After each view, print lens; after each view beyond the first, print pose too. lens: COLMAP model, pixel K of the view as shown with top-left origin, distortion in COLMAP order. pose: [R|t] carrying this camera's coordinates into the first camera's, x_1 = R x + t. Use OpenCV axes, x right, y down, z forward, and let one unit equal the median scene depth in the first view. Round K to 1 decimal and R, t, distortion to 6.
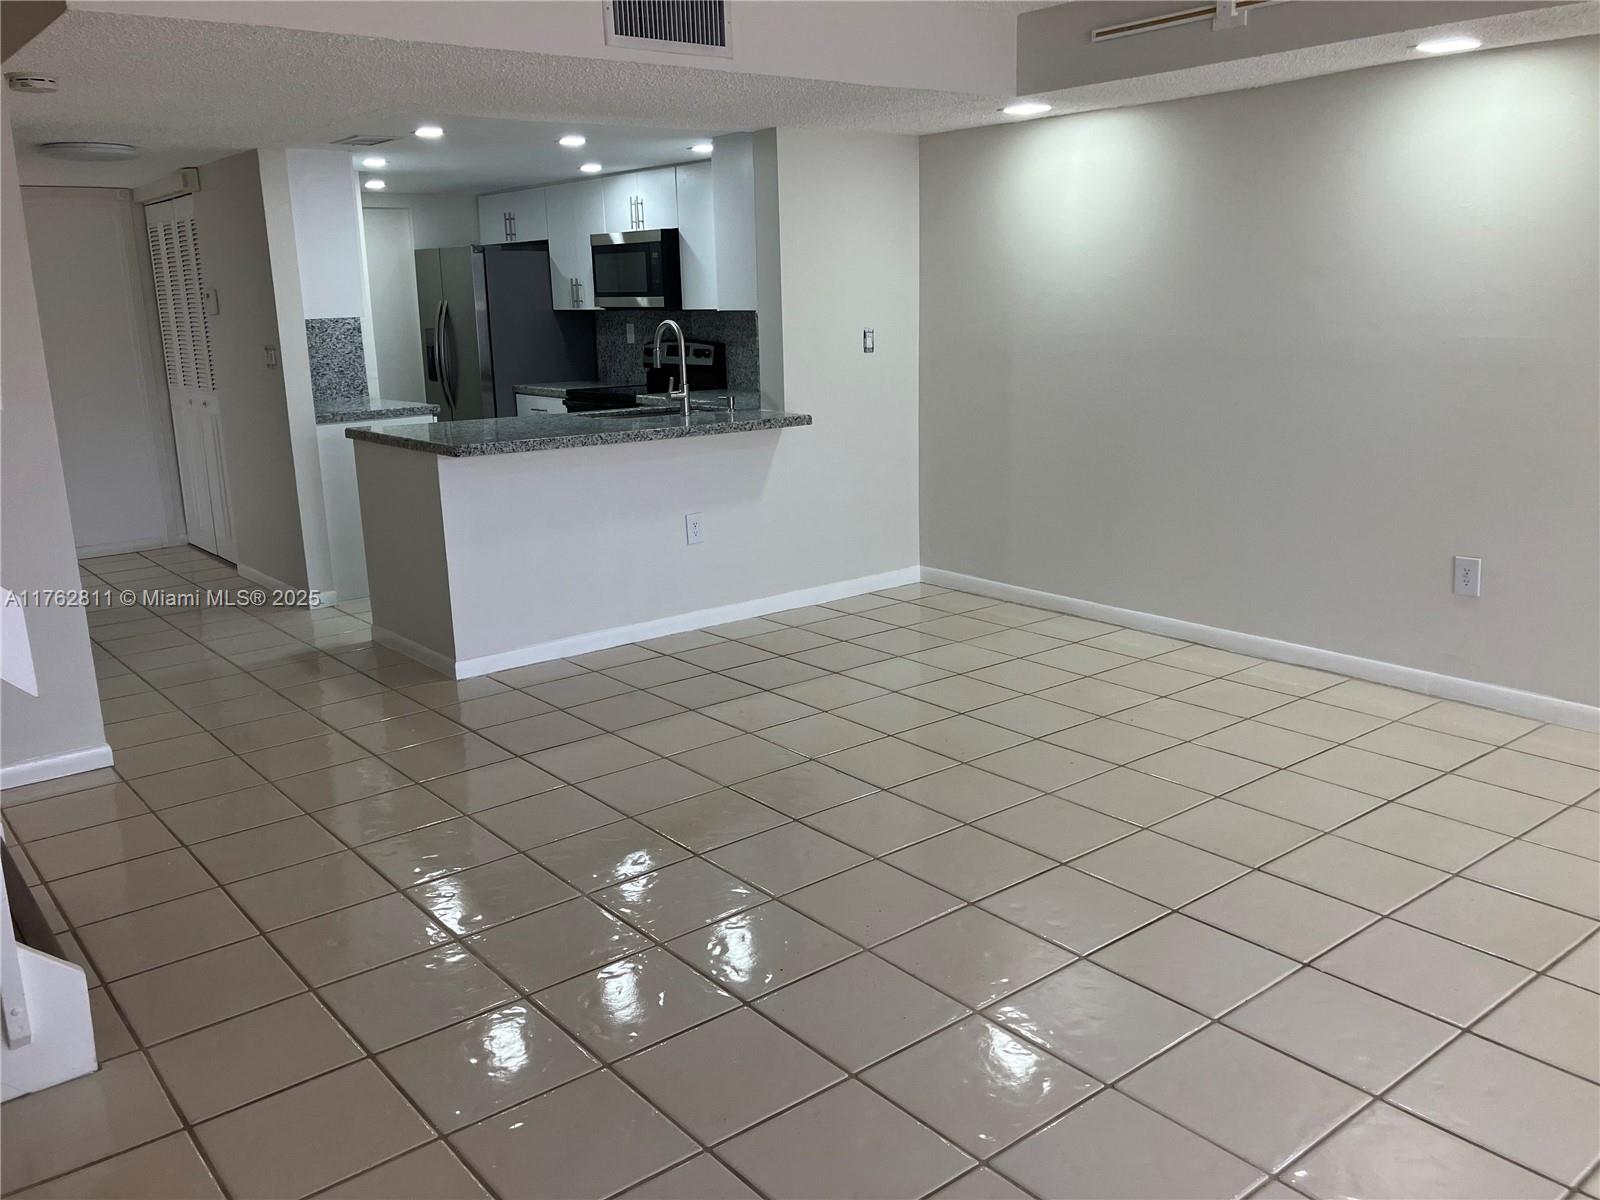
lens RADIAL K [[1311.2, 0, 793.3], [0, 1311.2, 594.5], [0, 0, 1]] dist [0.039399, -0.068167]
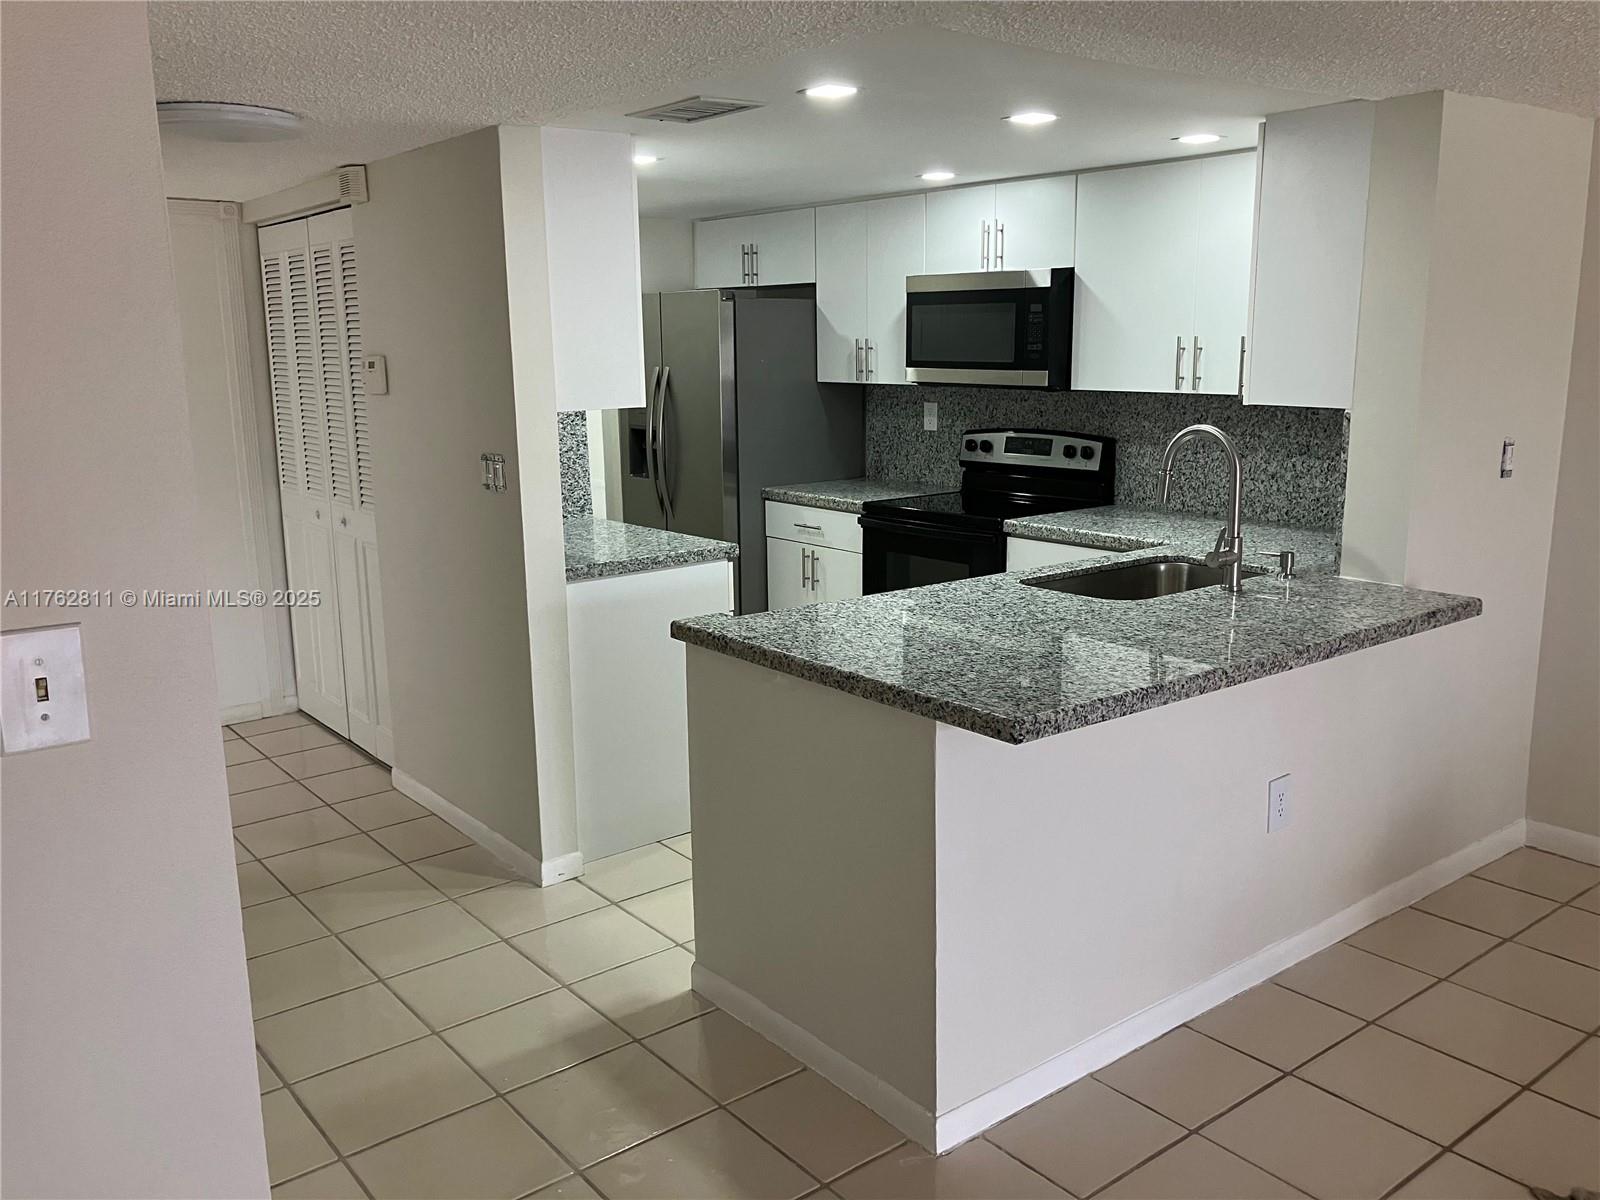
lens RADIAL K [[1311.2, 0, 793.3], [0, 1311.2, 594.5], [0, 0, 1]] dist [0.039399, -0.068167]
pose [[0.999855, 0.013939, -0.009829, -0.214952], [-0.014232, 0.999434, -0.030469, -0.092043], [0.009398, 0.030605, 0.999487, 0.341770]]
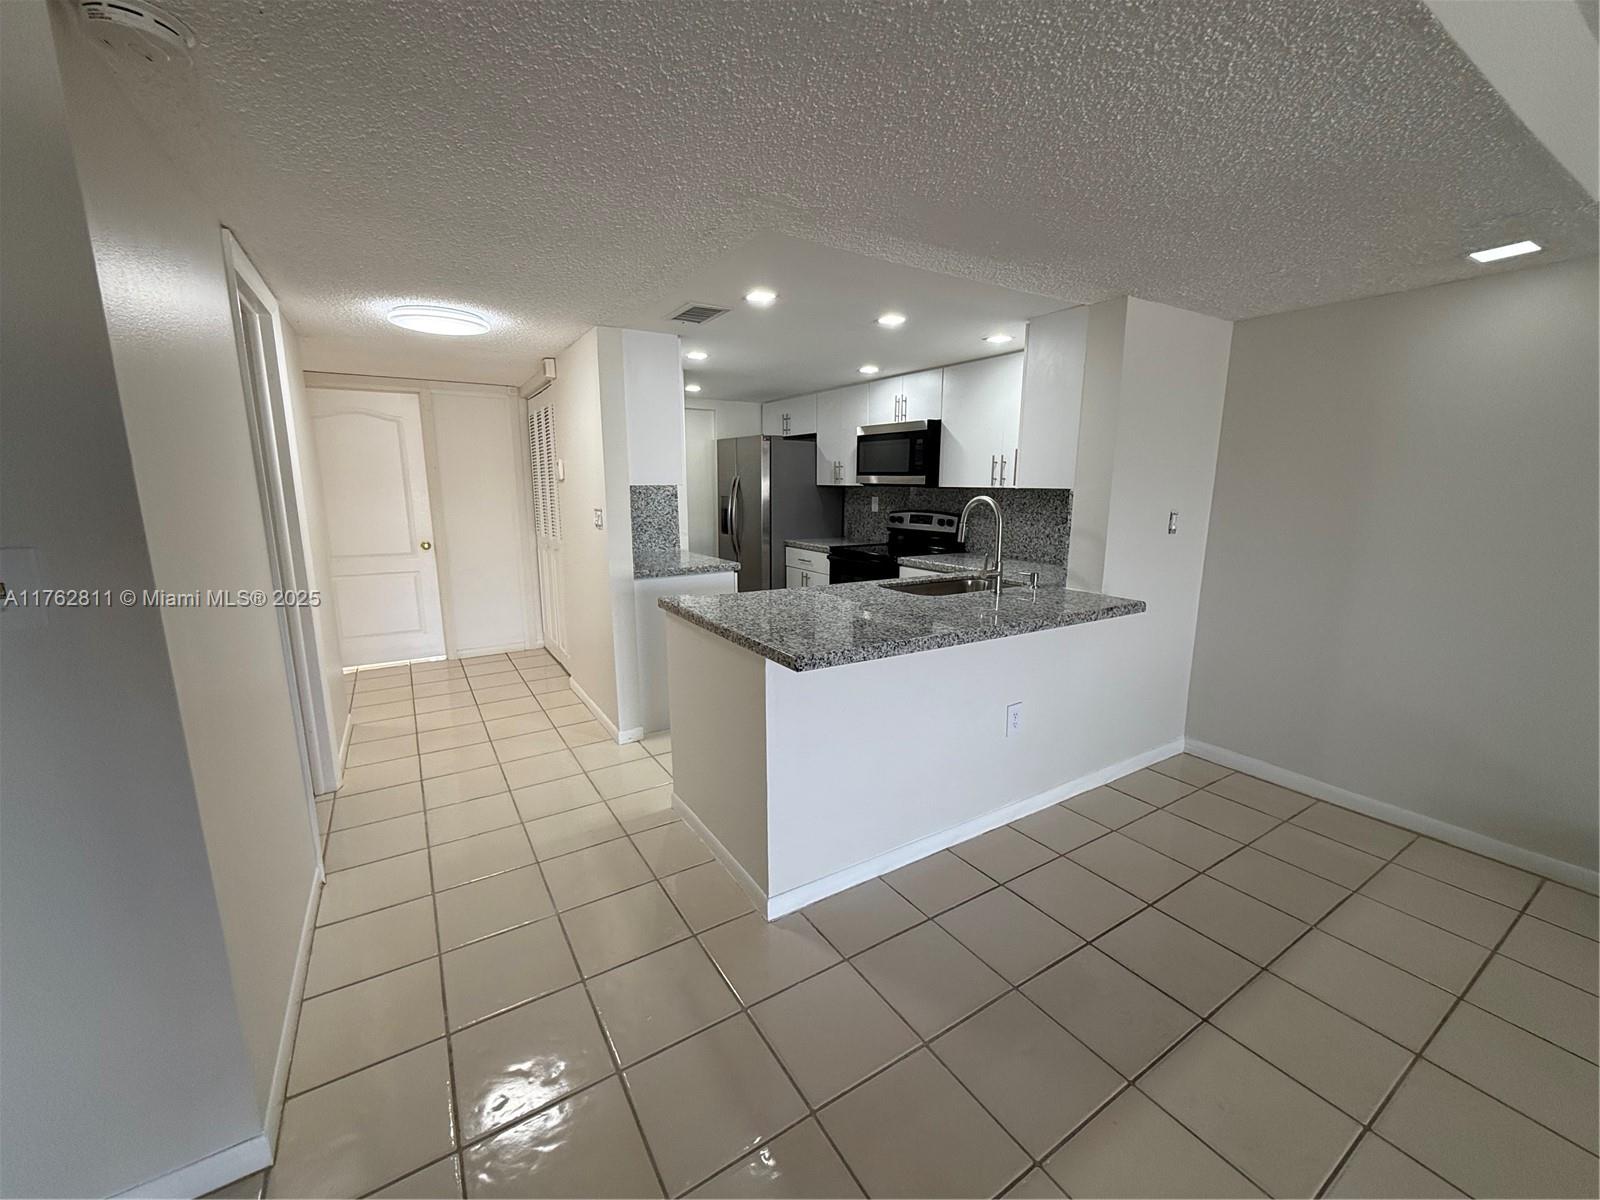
lens RADIAL K [[635.8, 0, 803.6], [0, 635.8, 596.9], [0, 0, 1]] dist [0.000799, -0.000109]
pose [[0.993305, 0.048407, -0.104891, -0.140482], [-0.053246, 0.997619, -0.043834, -0.084653], [0.102519, 0.049126, 0.993517, 0.414930]]
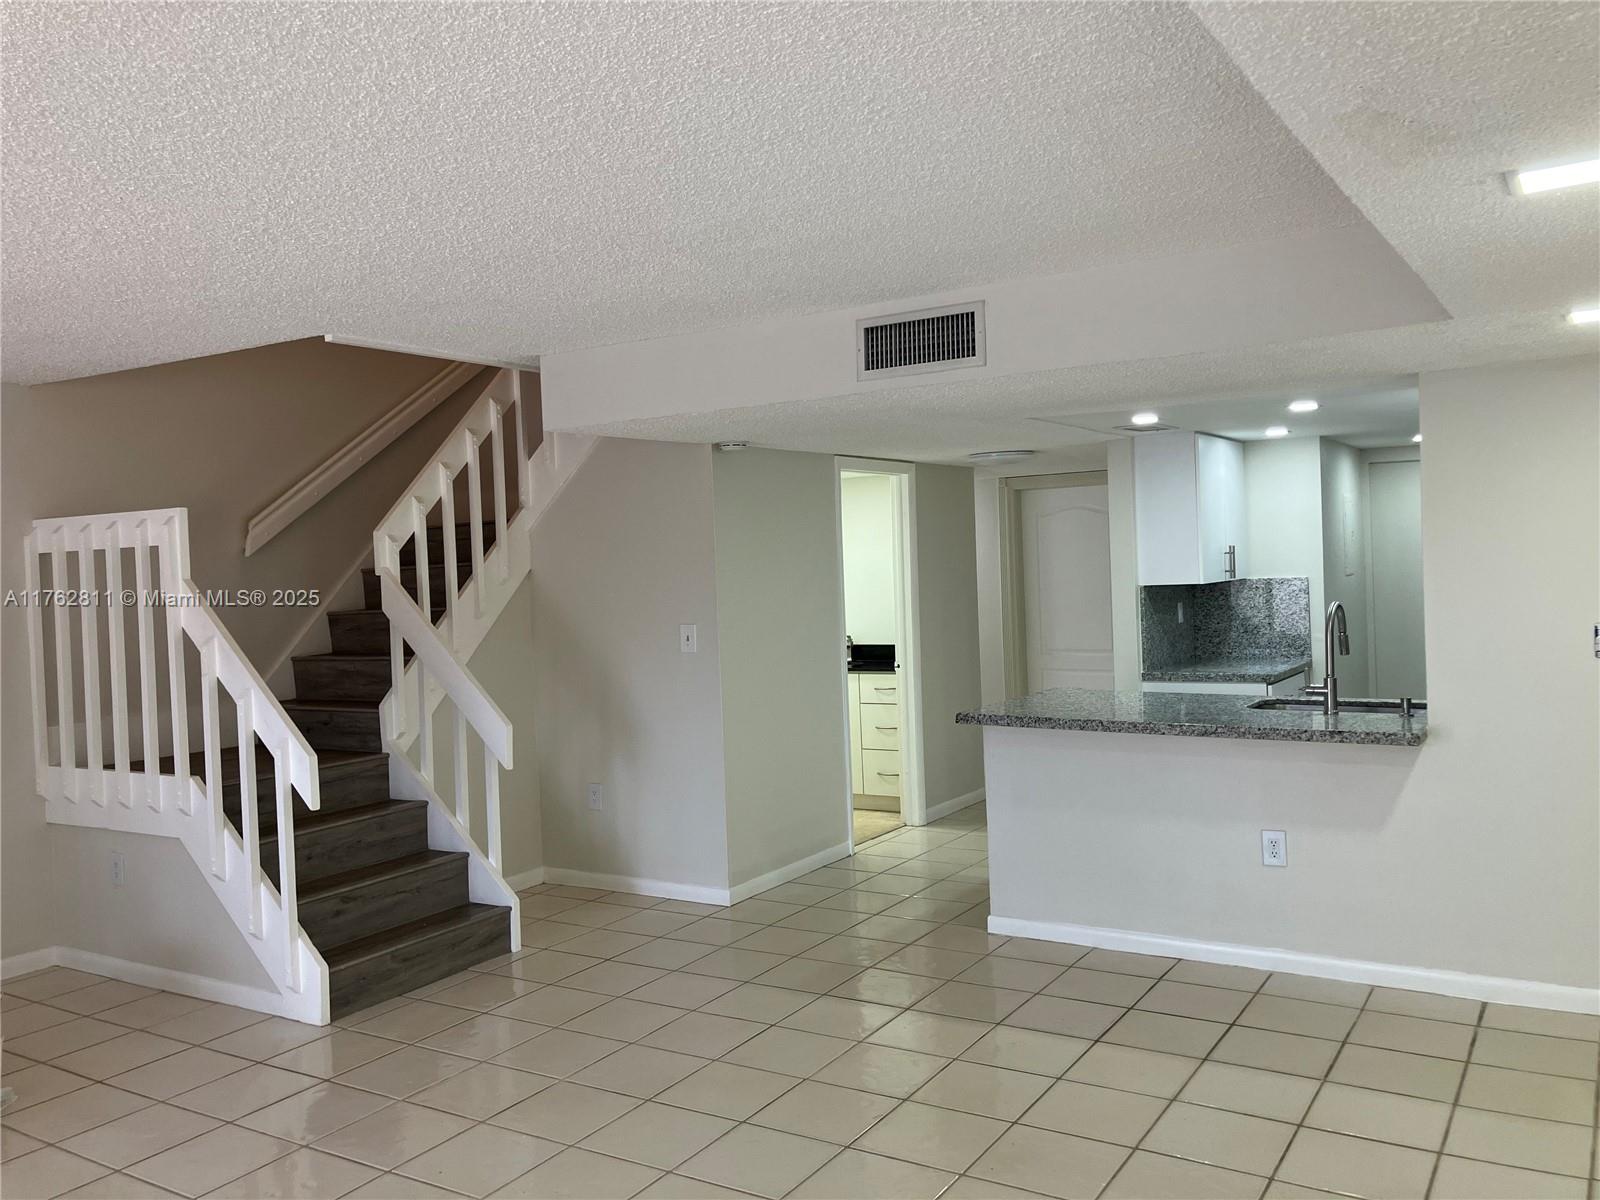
lens RADIAL K [[1311.2, 0, 793.3], [0, 1311.2, 594.5], [0, 0, 1]] dist [0.039399, -0.068167]
pose [[0.320286, 0.037872, -0.946563, 0.477136], [-0.186061, 0.982253, -0.023657, -0.102903], [0.928869, 0.183696, 0.321649, 0.323729]]
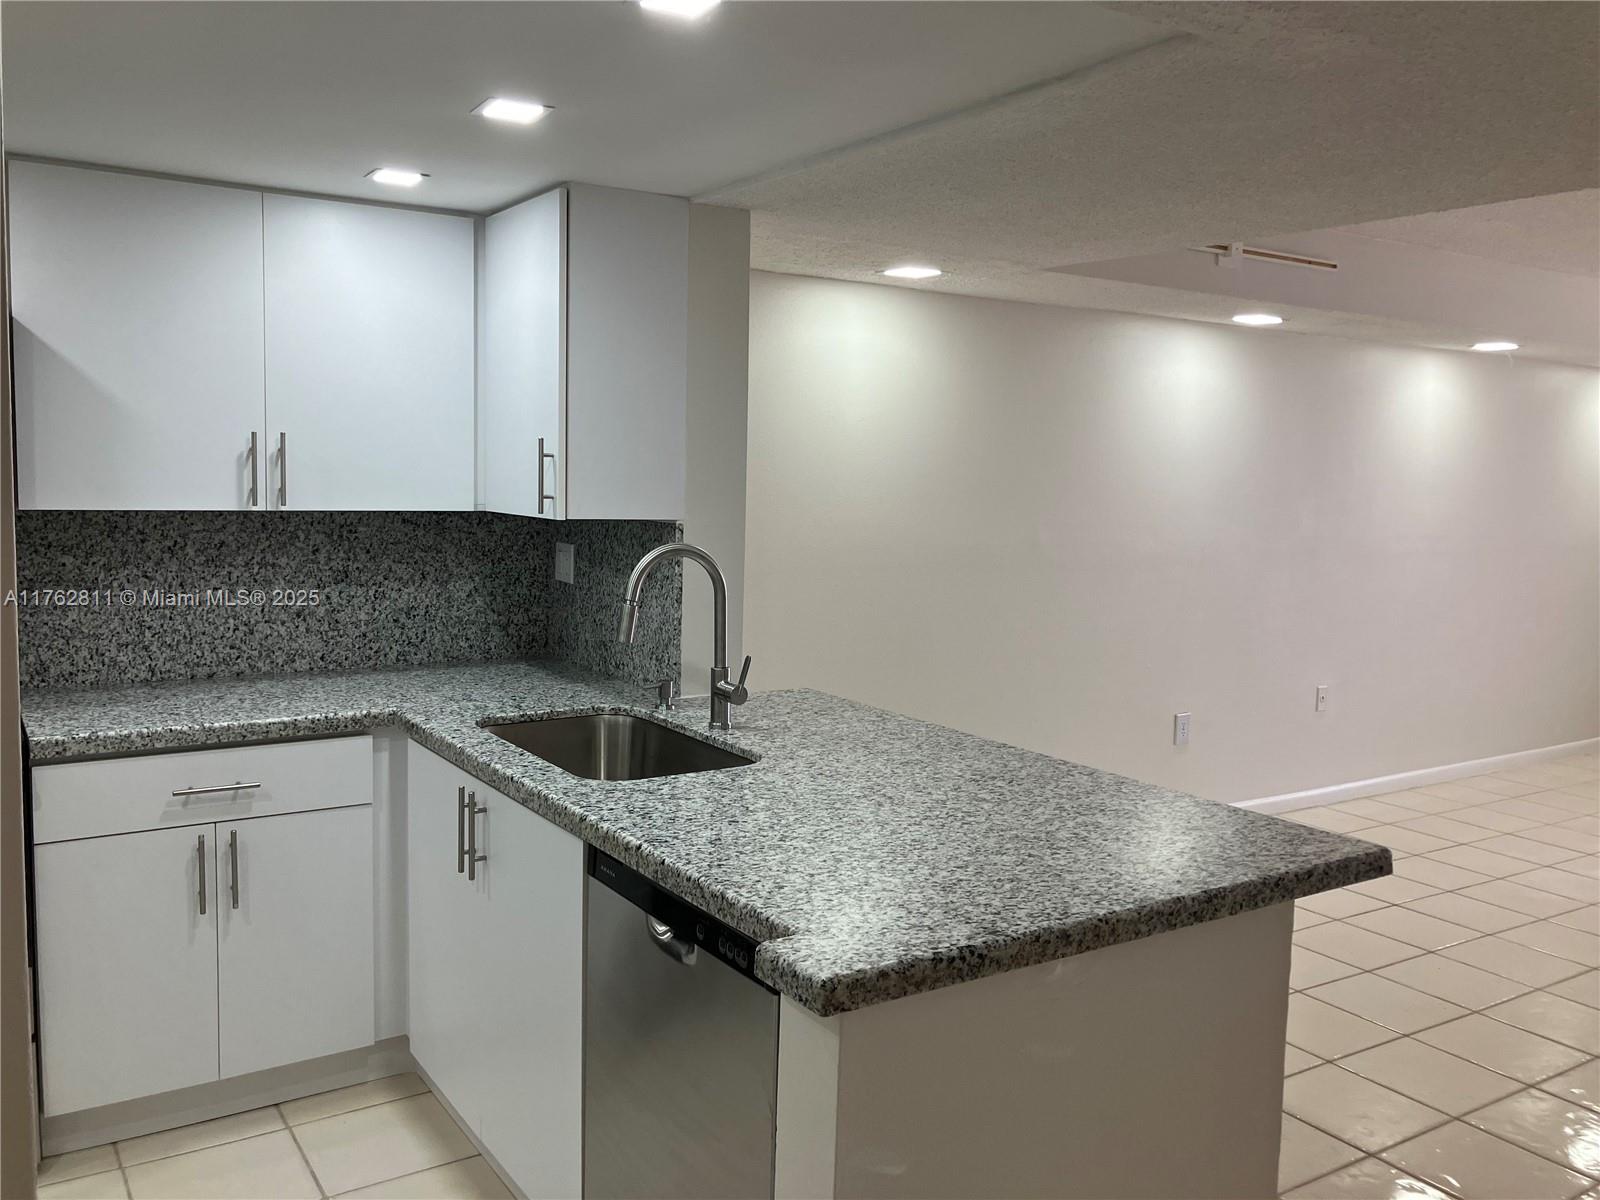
lens RADIAL K [[1311.2, 0, 793.3], [0, 1311.2, 594.5], [0, 0, 1]] dist [0.039399, -0.068167]
pose [[0.104127, -0.073252, 0.991863, -0.455038], [0.198629, 0.978724, 0.051429, -0.165766], [-0.974528, 0.191658, 0.116461, 0.728642]]
